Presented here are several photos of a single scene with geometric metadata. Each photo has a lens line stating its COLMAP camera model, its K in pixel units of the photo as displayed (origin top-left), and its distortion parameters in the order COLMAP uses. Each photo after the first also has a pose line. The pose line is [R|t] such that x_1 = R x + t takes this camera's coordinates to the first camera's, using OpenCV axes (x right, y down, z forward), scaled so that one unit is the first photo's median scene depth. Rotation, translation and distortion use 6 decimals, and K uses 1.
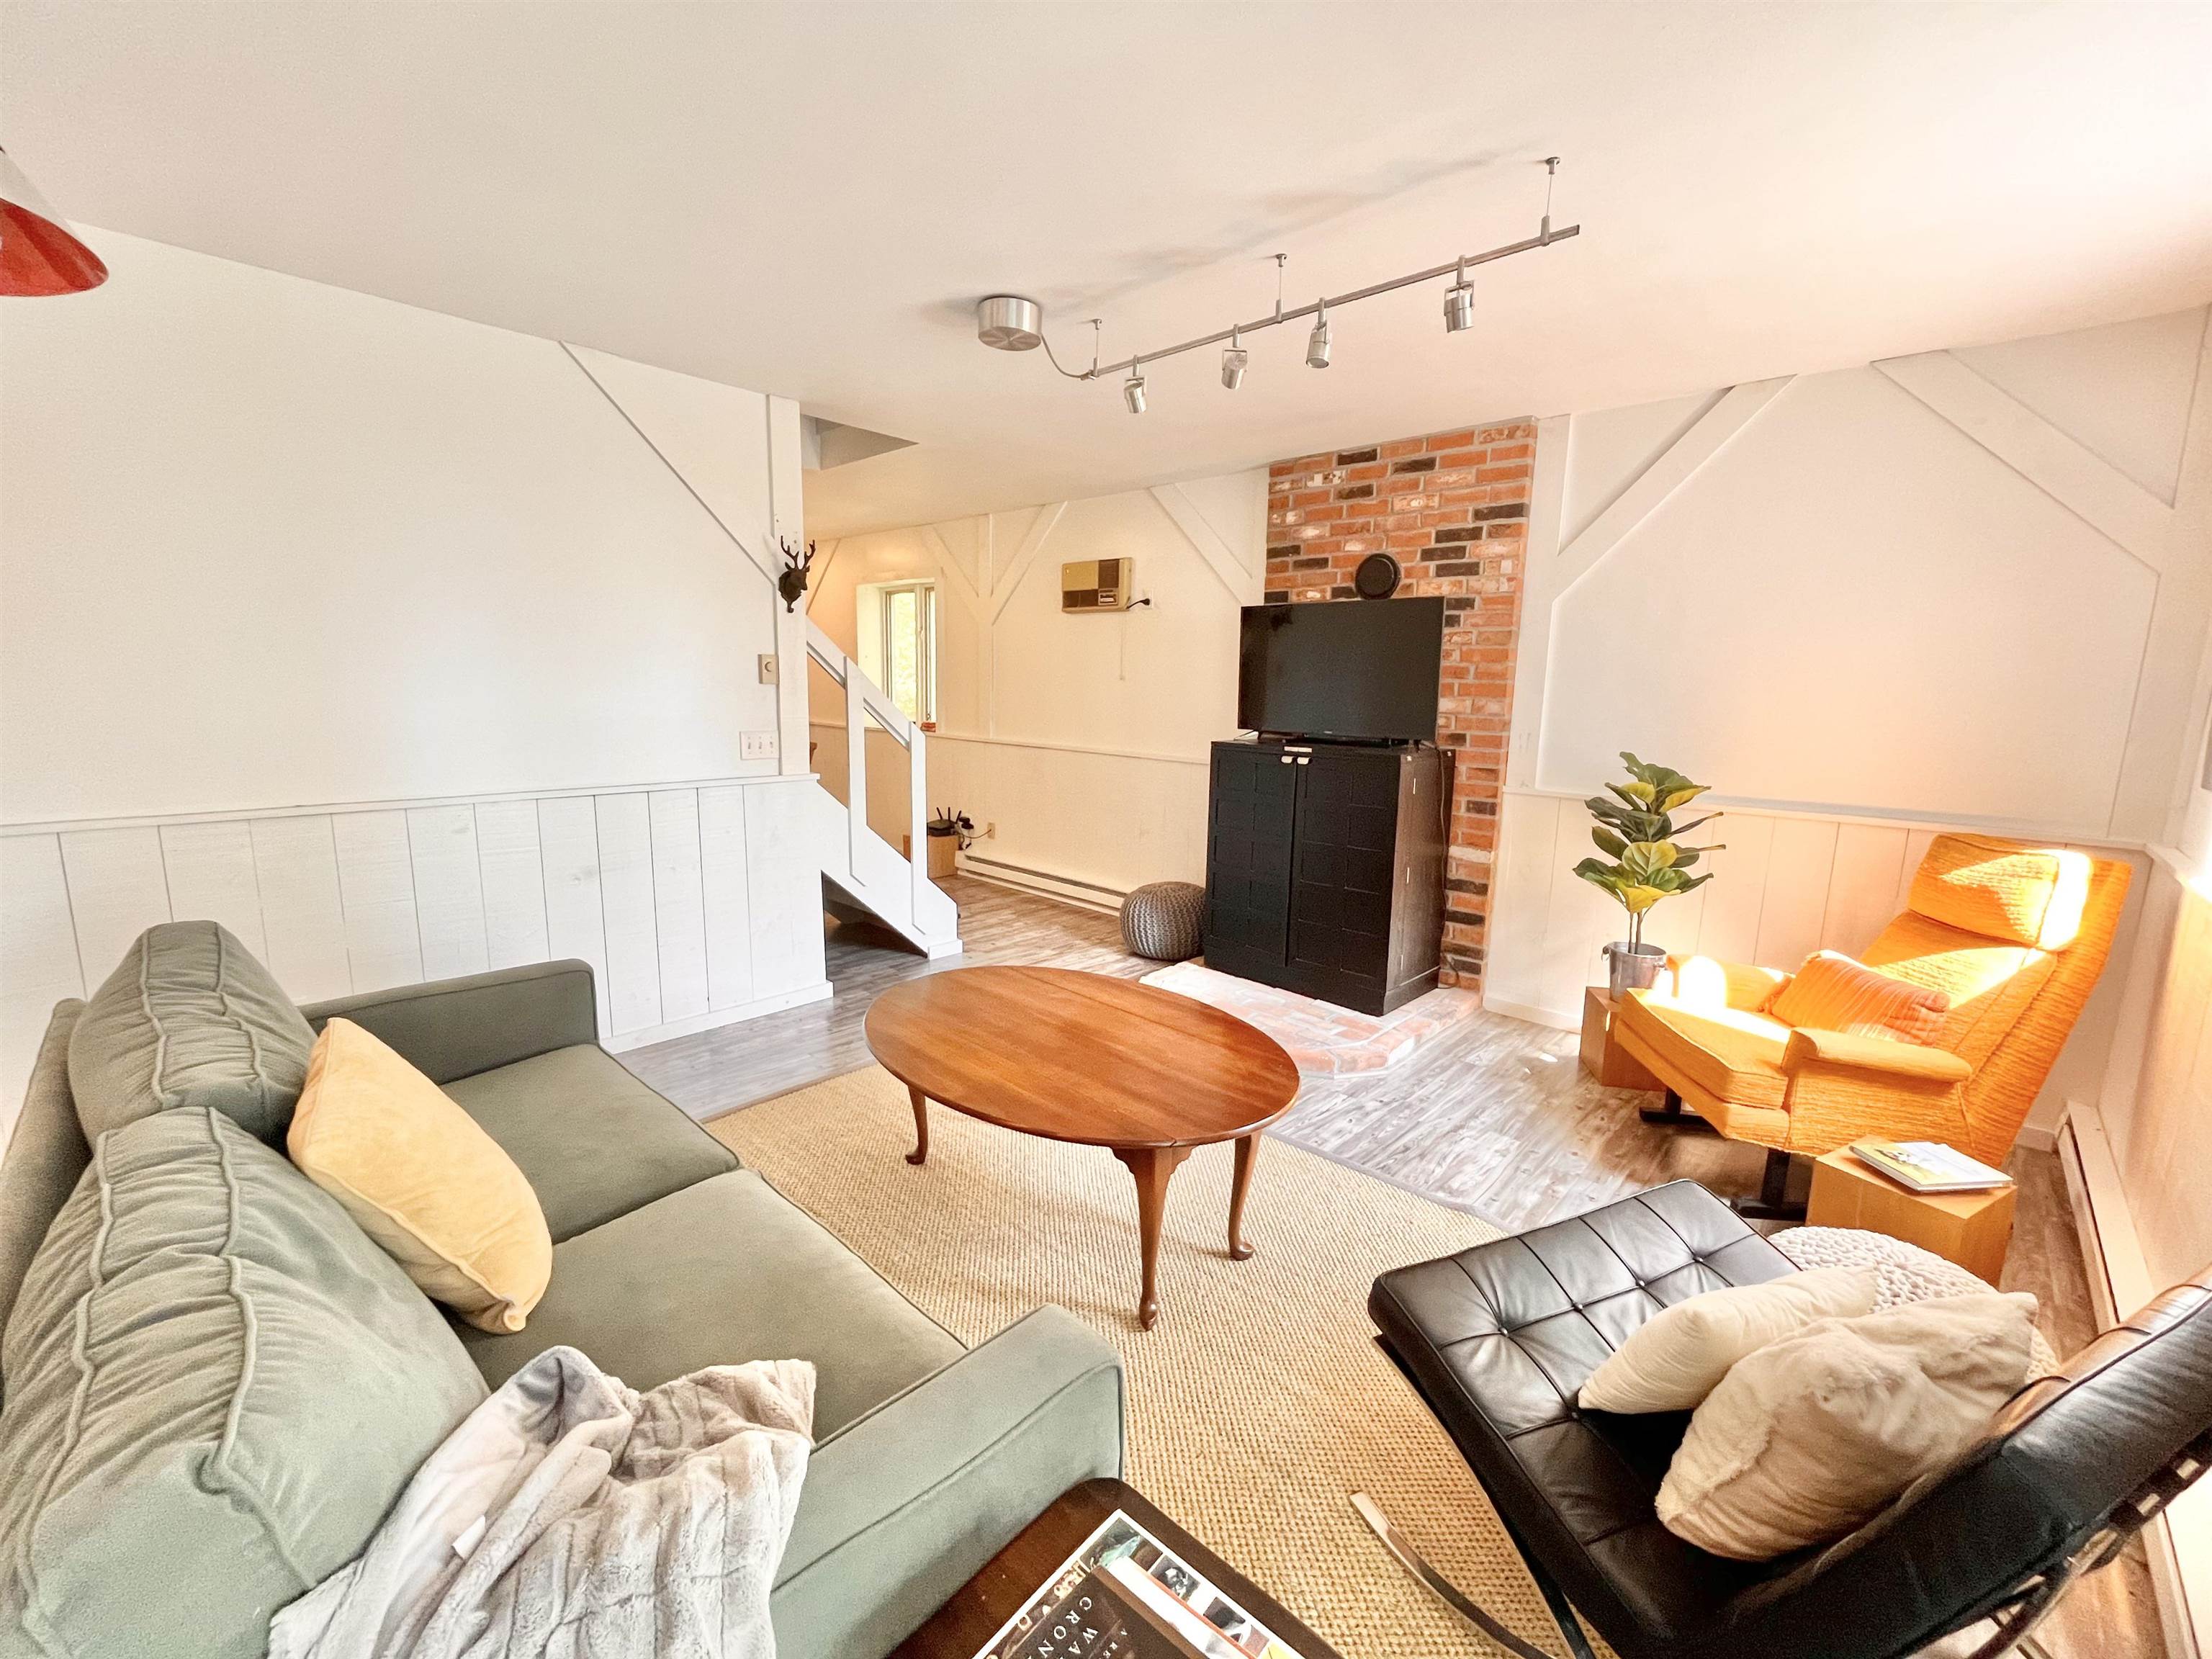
lens RADIAL K [[904.9, 0, 1105.7], [0, 904.9, 829.0], [0, 0, 1]] dist [-0.007198, 0.000618]
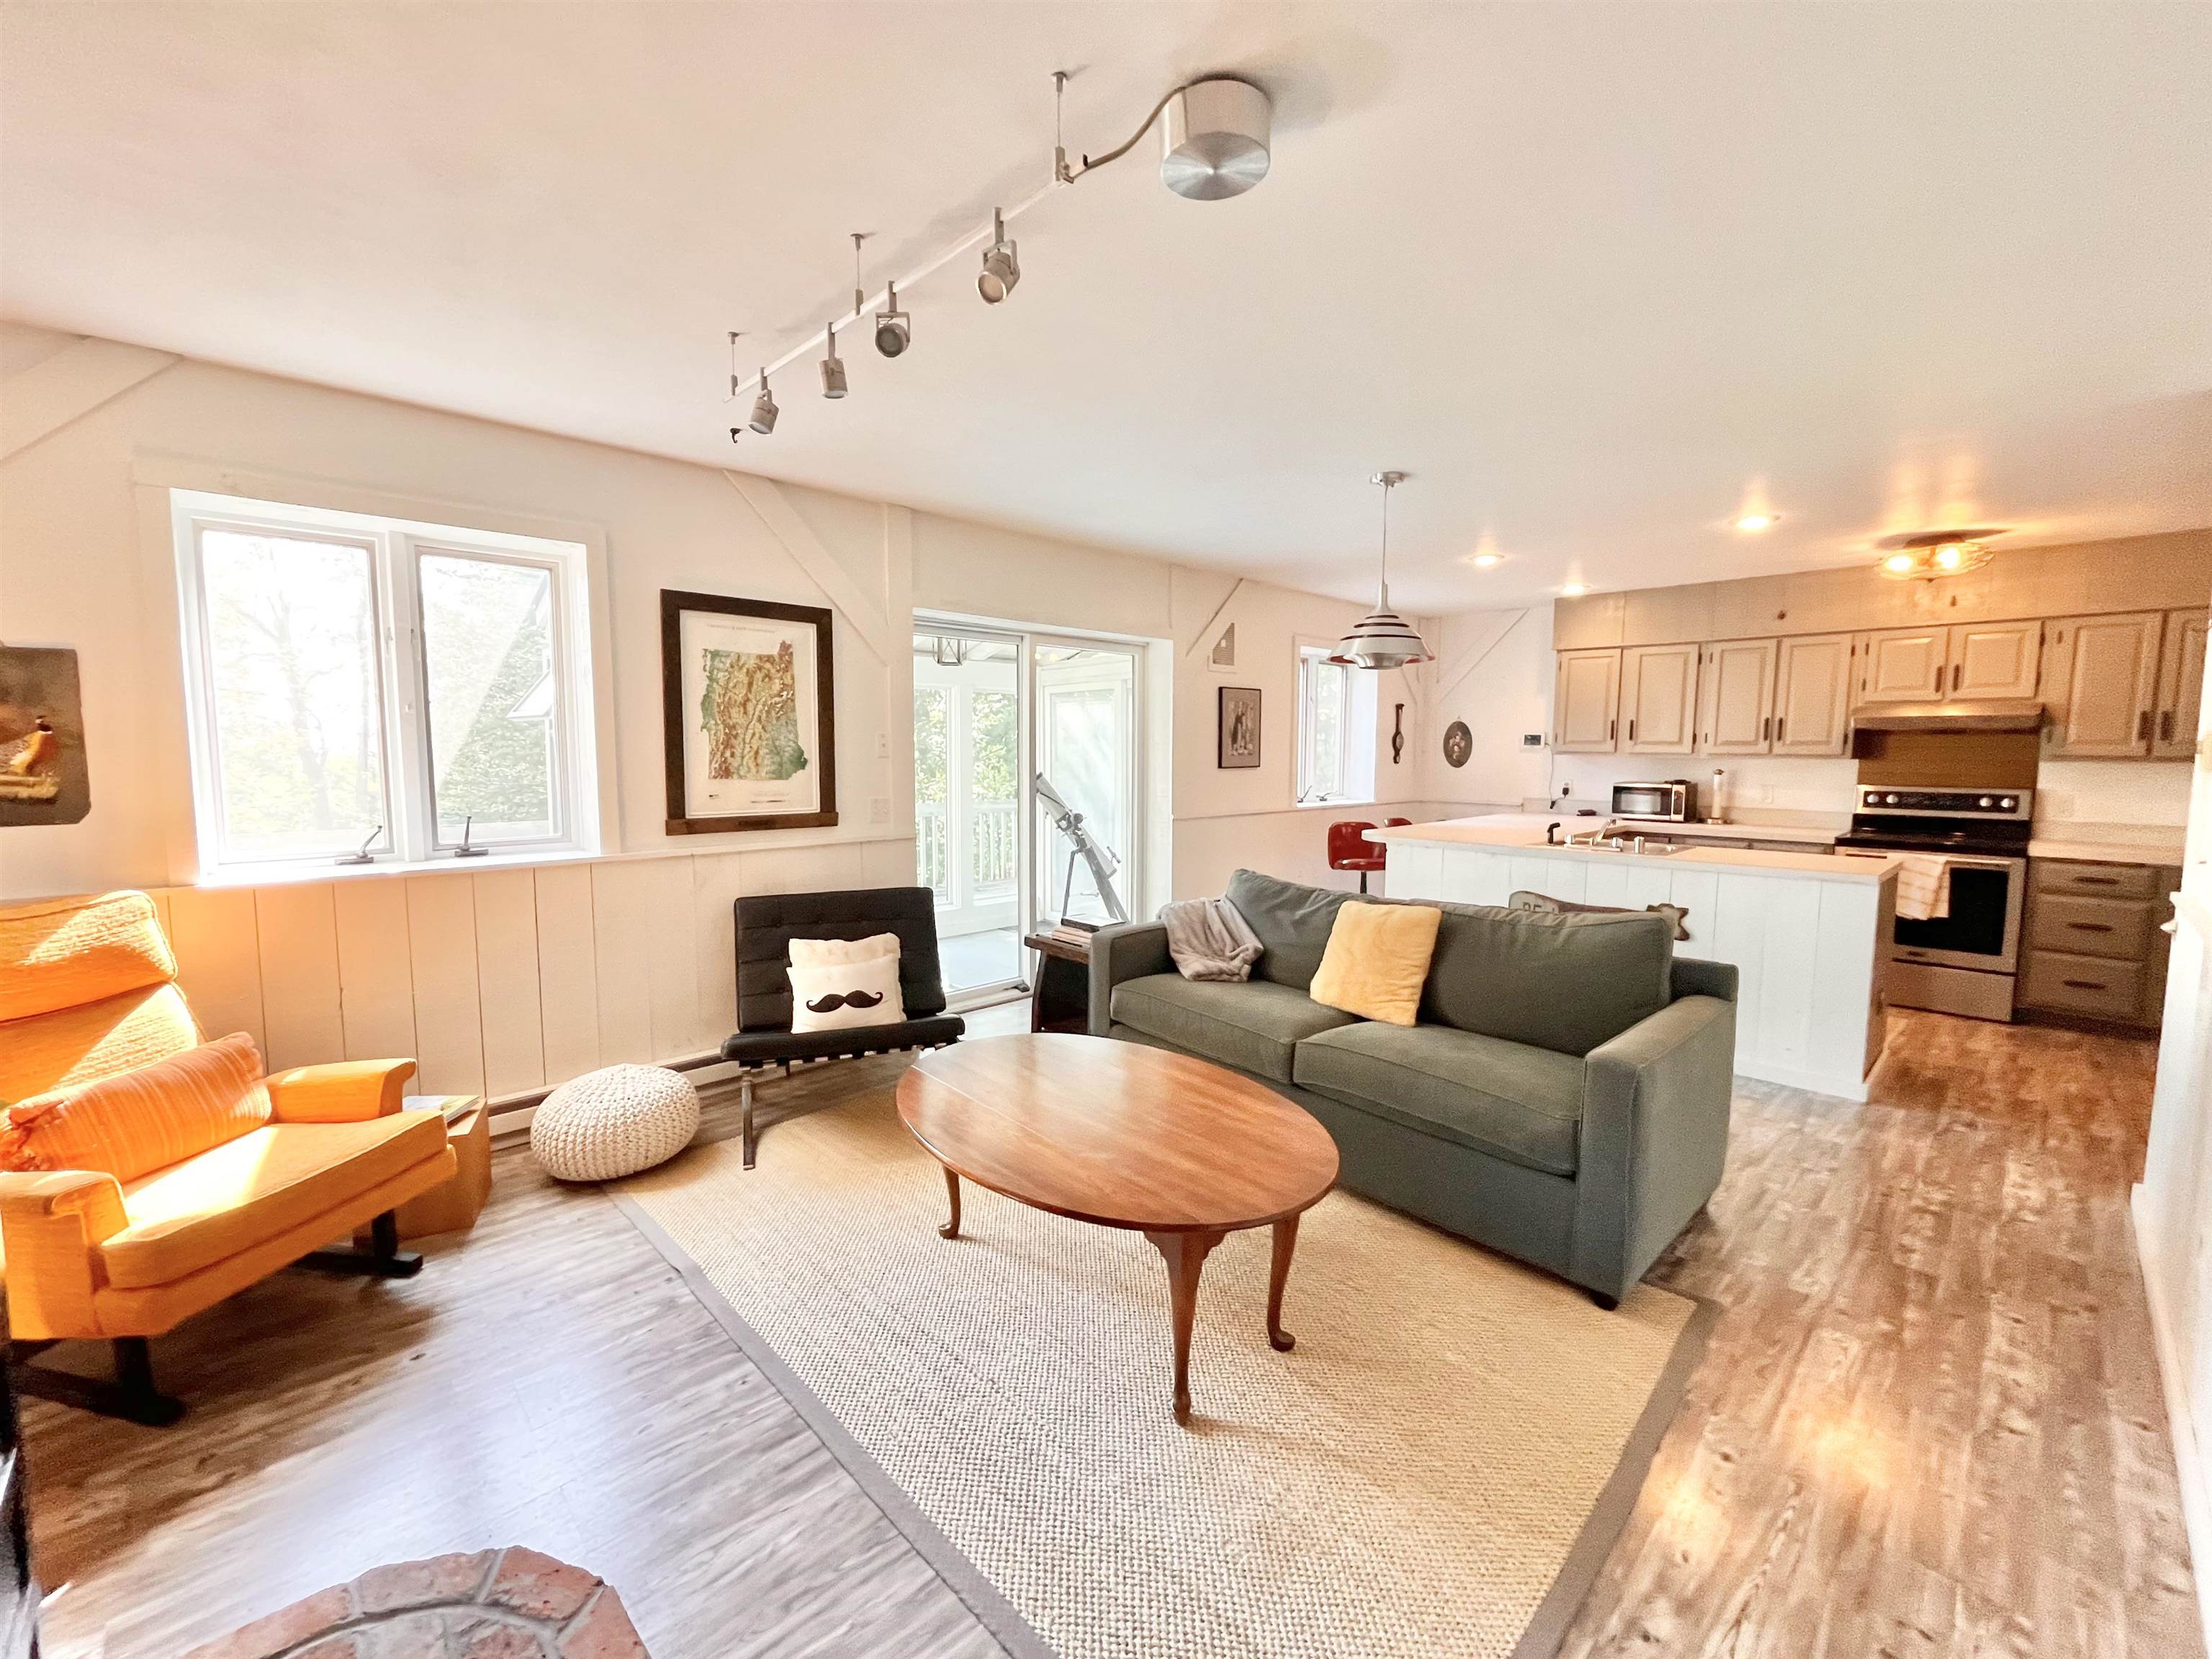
lens RADIAL K [[904.9, 0, 1107.9], [0, 904.9, 829.1], [0, 0, 1]] dist [-0.007198, 0.000618]
pose [[-0.998843, -0.028596, 0.038676, -0.049245], [-0.018115, 0.968527, 0.248248, -0.184402], [-0.044558, 0.247260, -0.967924, 1.123378]]
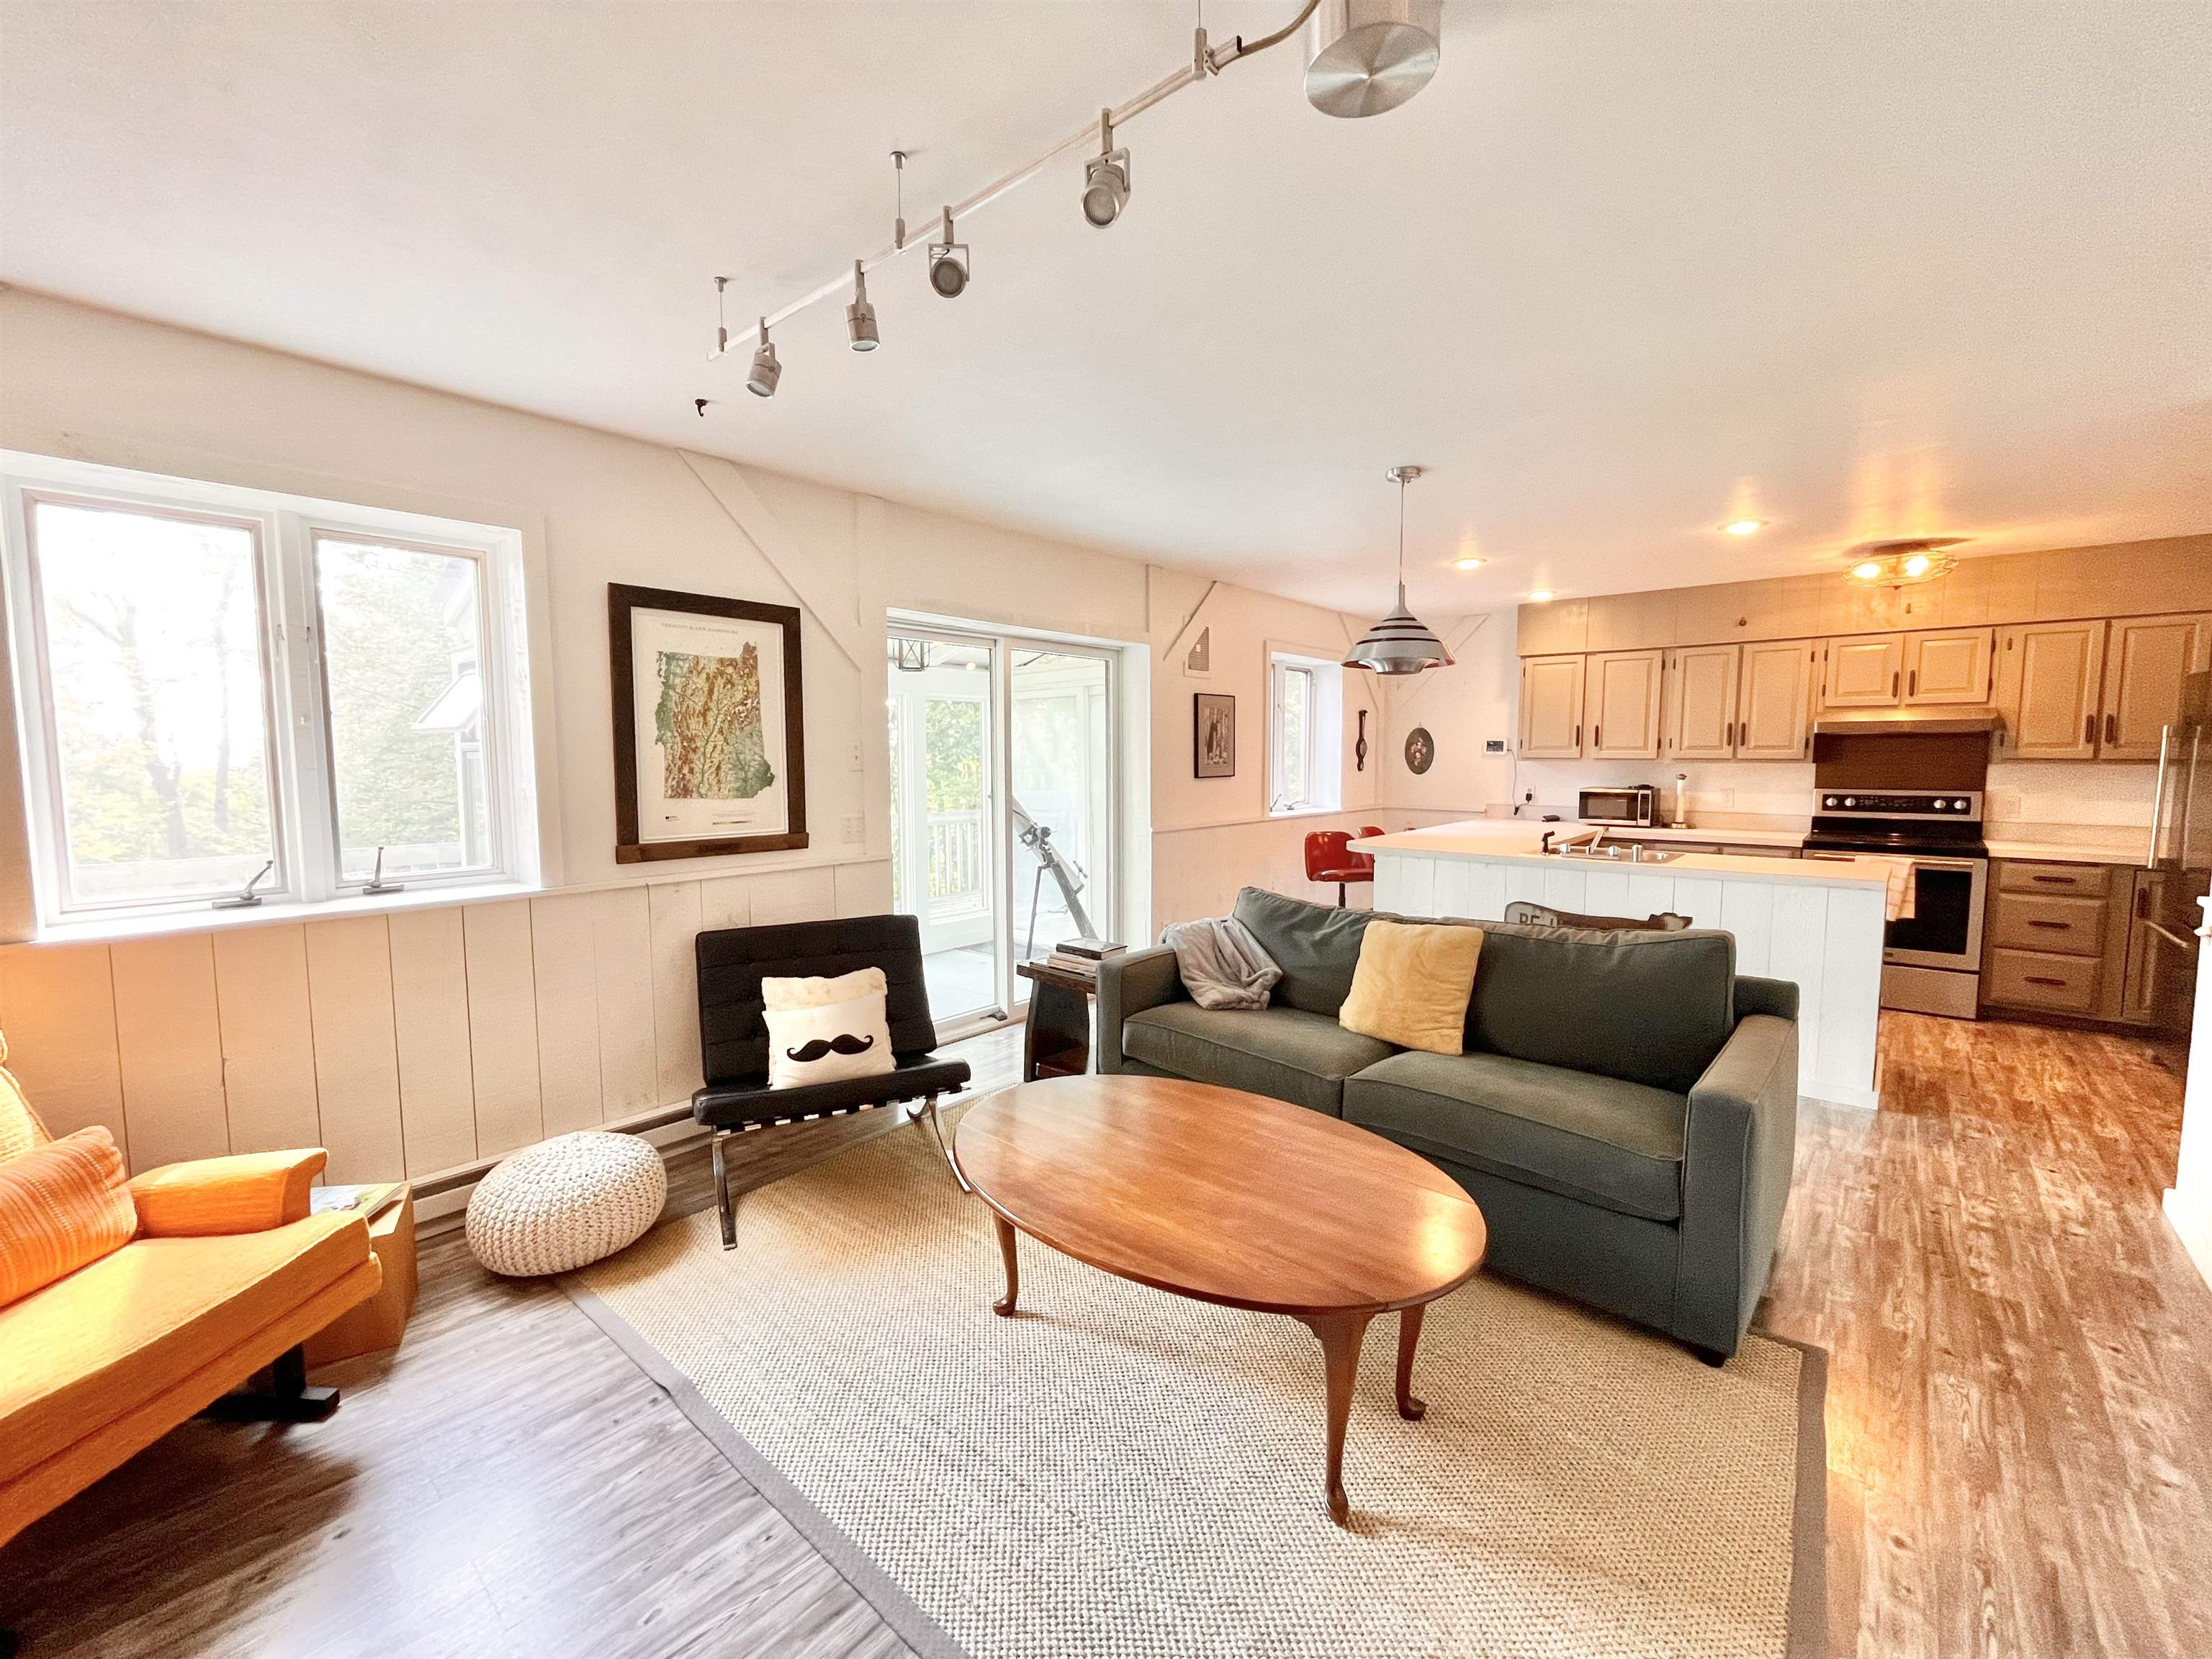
lens RADIAL K [[904.9, 0, 1106.5], [0, 904.9, 829.0], [0, 0, 1]] dist [-0.007198, 0.000618]
pose [[-0.998761, -0.013535, -0.047884, 0.034405], [-0.024621, 0.970667, 0.239163, -0.175641], [0.043243, 0.240046, -0.969798, 1.050630]]
